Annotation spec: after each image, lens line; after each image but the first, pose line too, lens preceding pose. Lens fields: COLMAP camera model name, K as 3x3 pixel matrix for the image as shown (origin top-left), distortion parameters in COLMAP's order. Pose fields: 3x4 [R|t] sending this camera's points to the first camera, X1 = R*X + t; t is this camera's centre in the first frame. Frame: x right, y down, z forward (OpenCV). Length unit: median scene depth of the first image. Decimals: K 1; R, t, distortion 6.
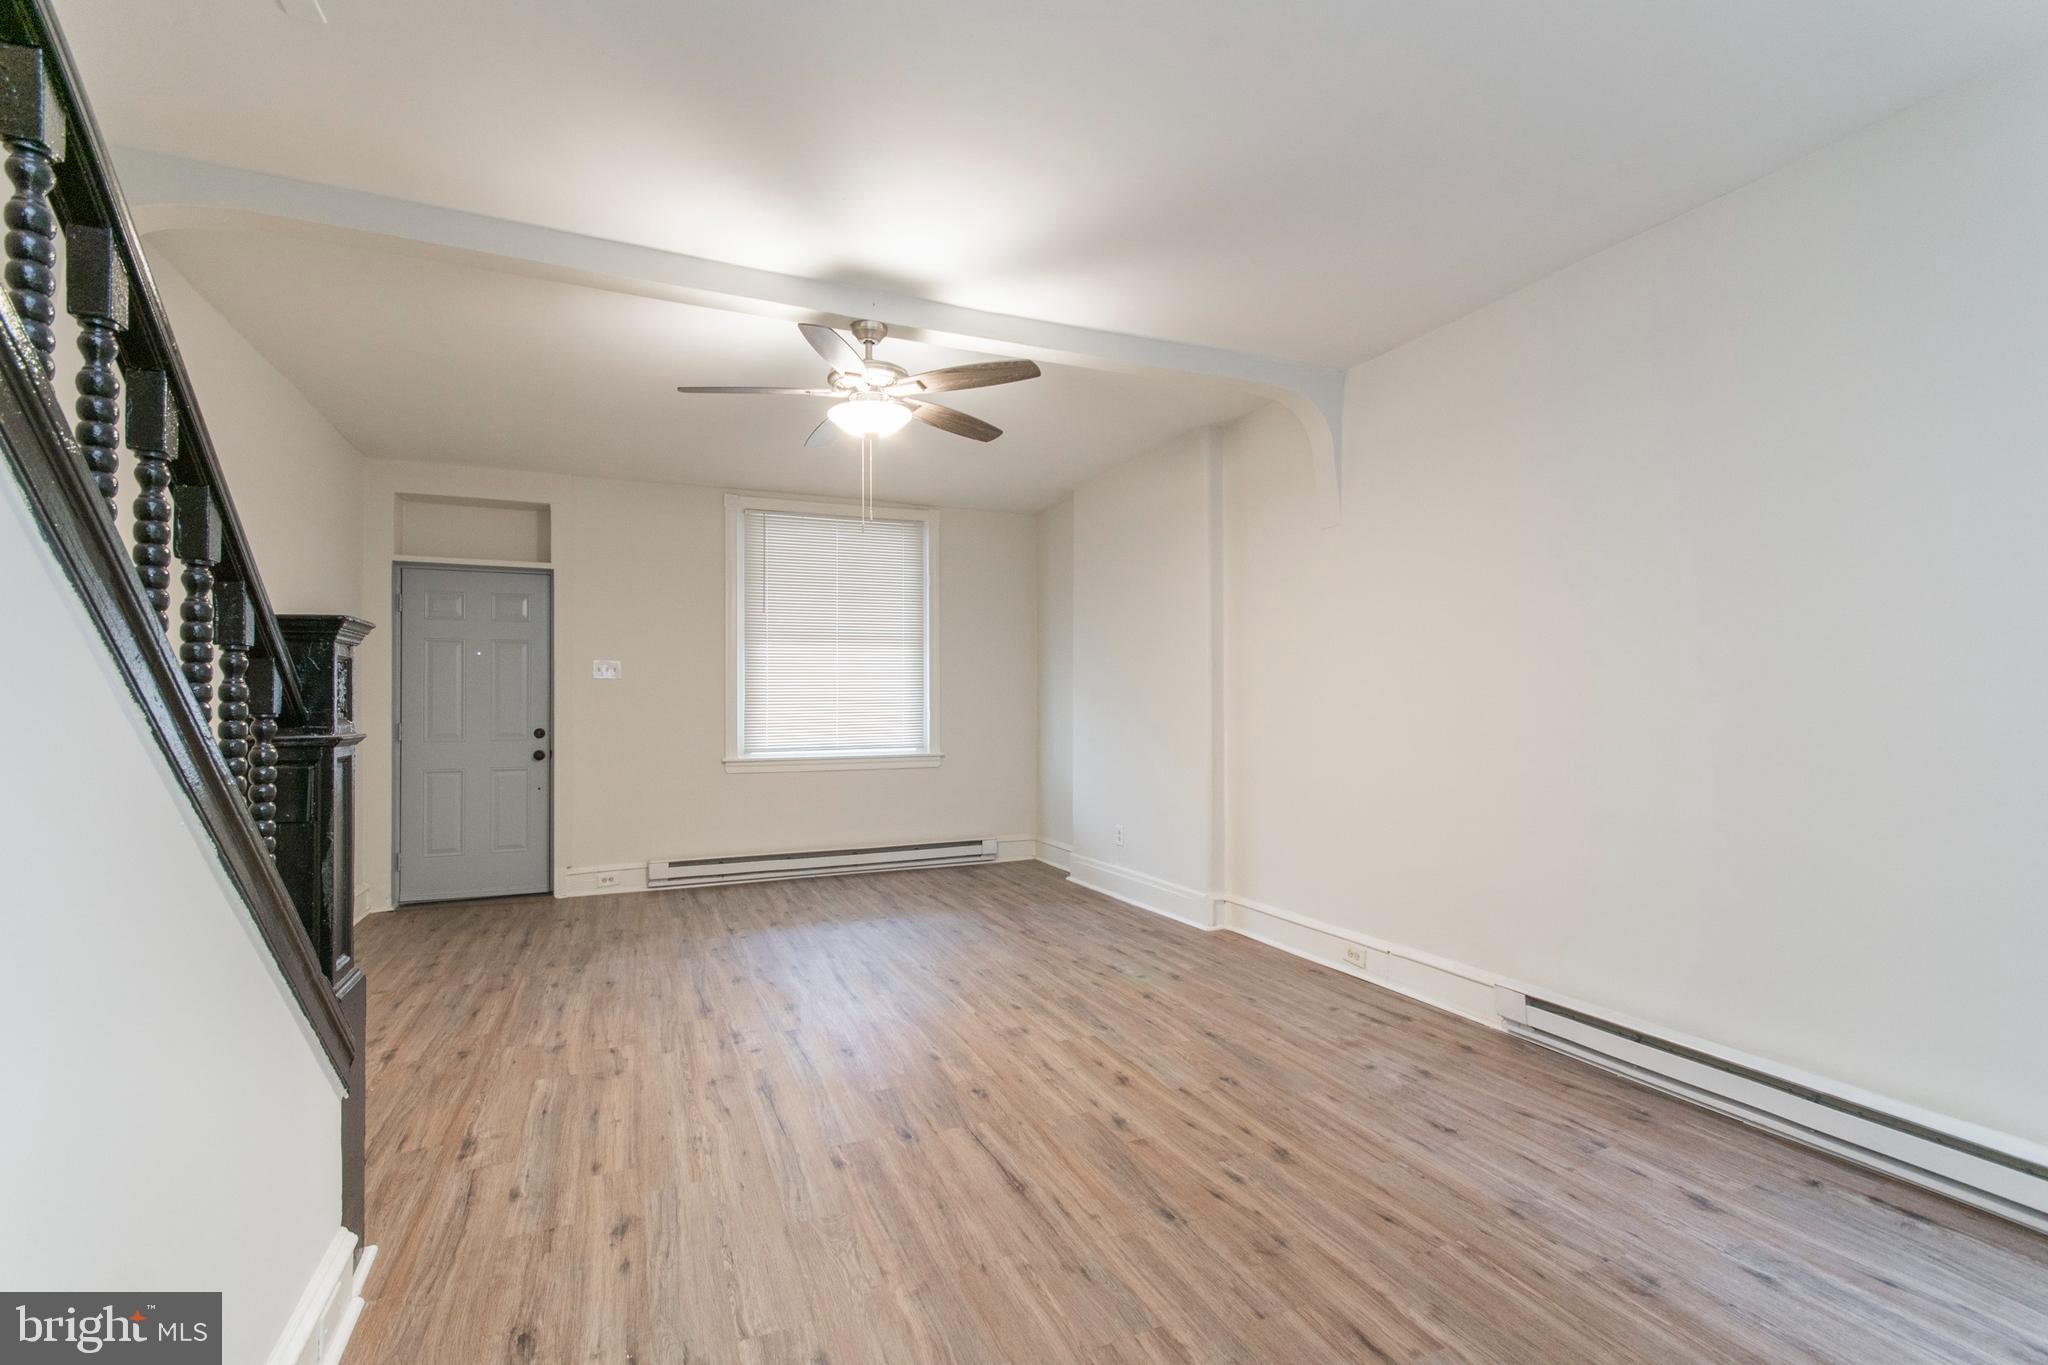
lens RADIAL K [[902.4, 0, 1004.1], [0, 902.4, 694.3], [0, 0, 1]] dist [0.002357, -0.001060]
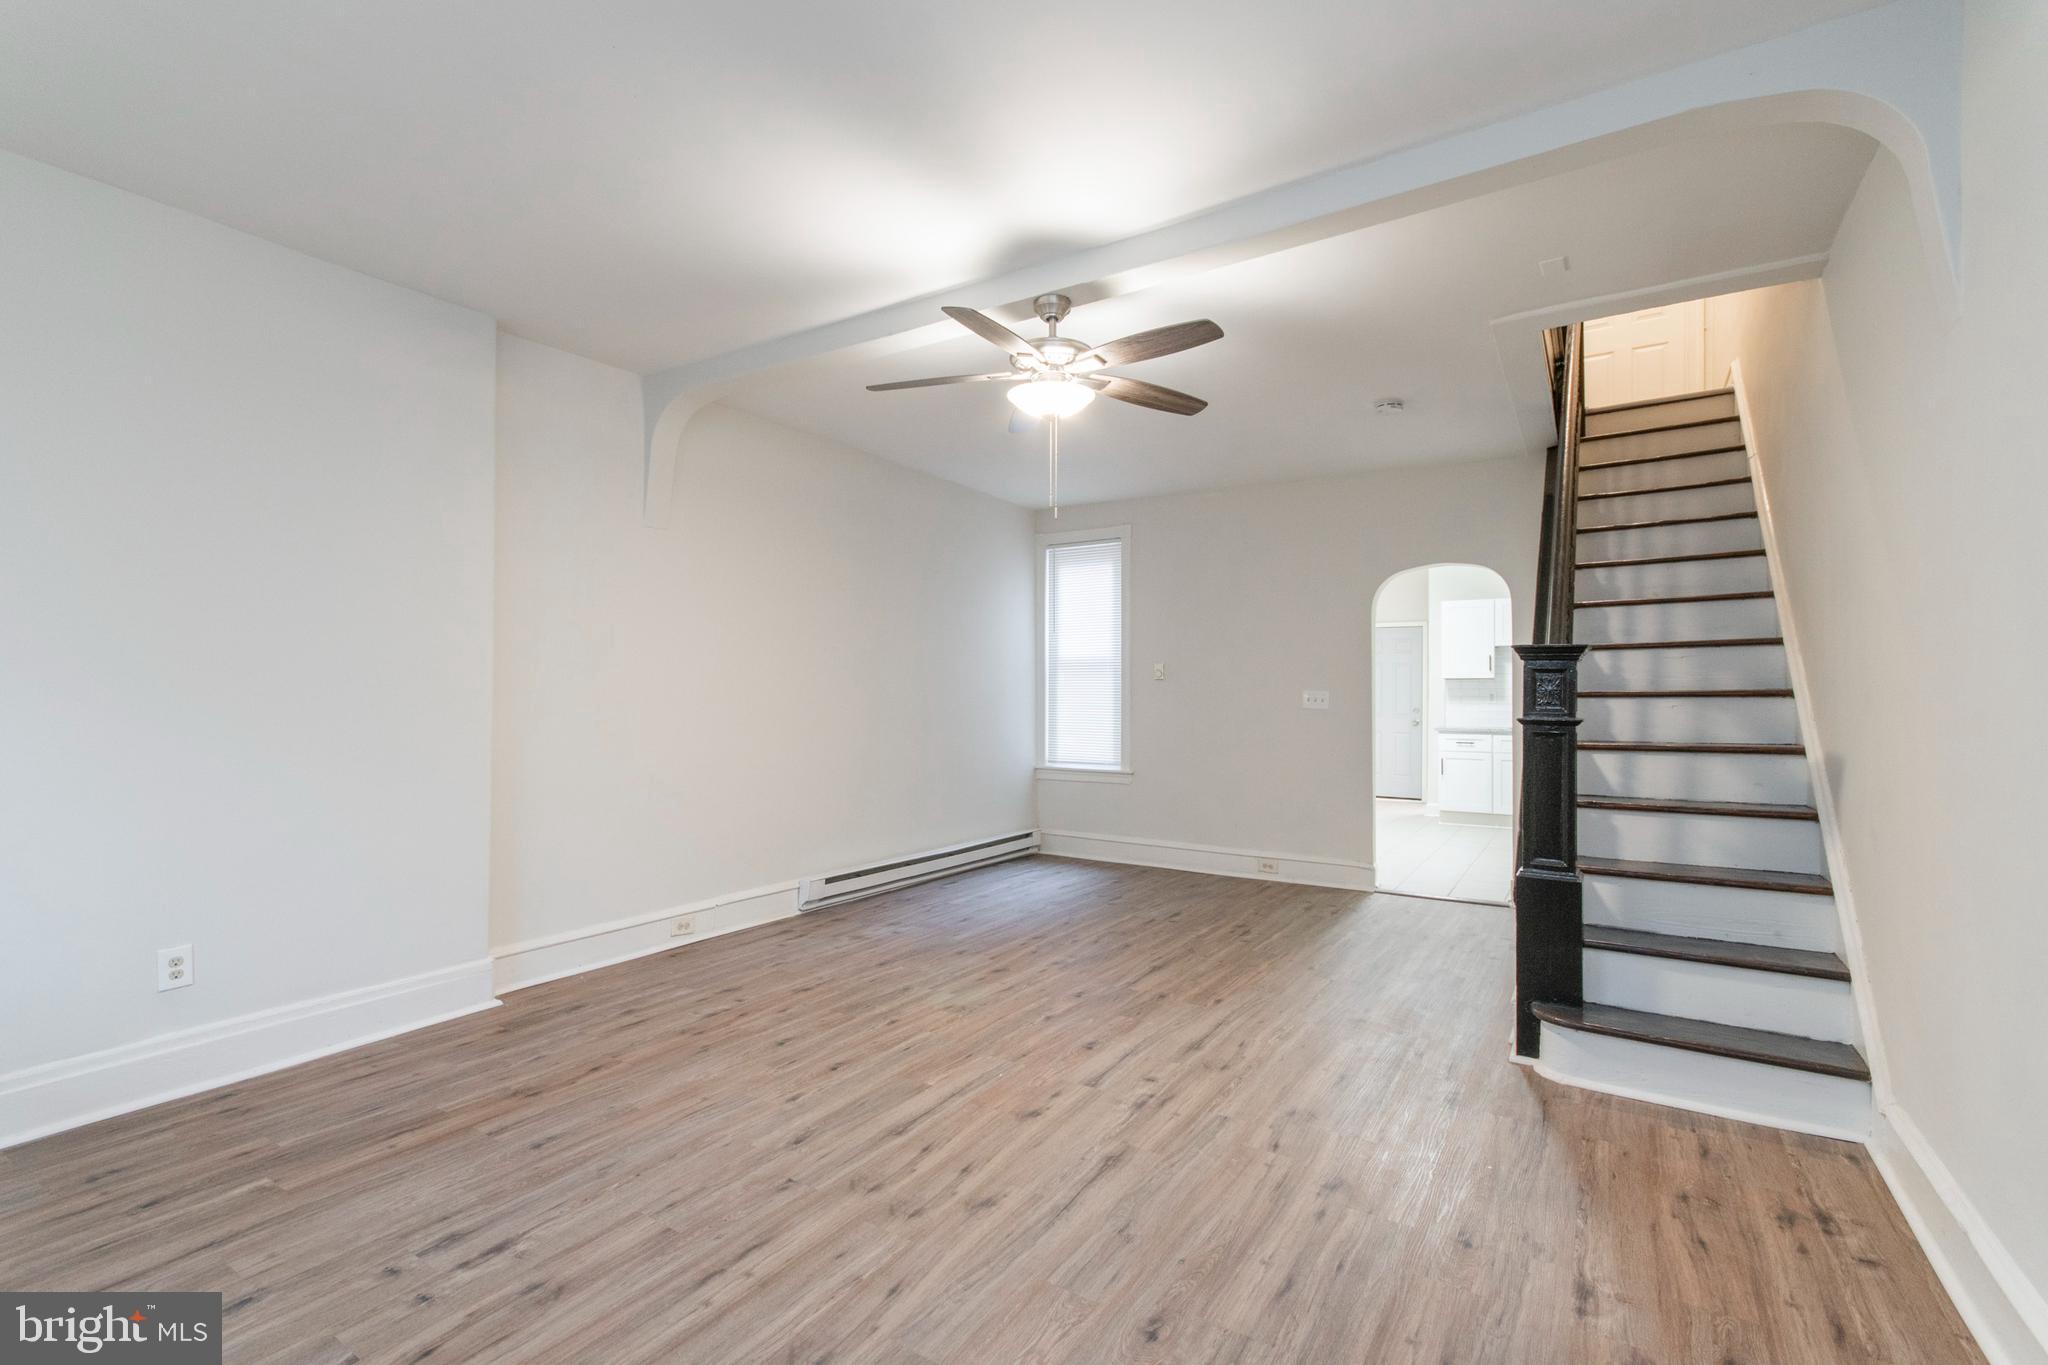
lens RADIAL K [[902.4, 0, 1007.3], [0, 902.4, 685.6], [0, 0, 1]] dist [0.002357, -0.001060]
pose [[-0.553091, 0.013338, 0.833014, -0.863245], [-0.010210, 0.999688, -0.022786, 0.017532], [-0.833058, -0.021107, -0.552782, 1.468729]]
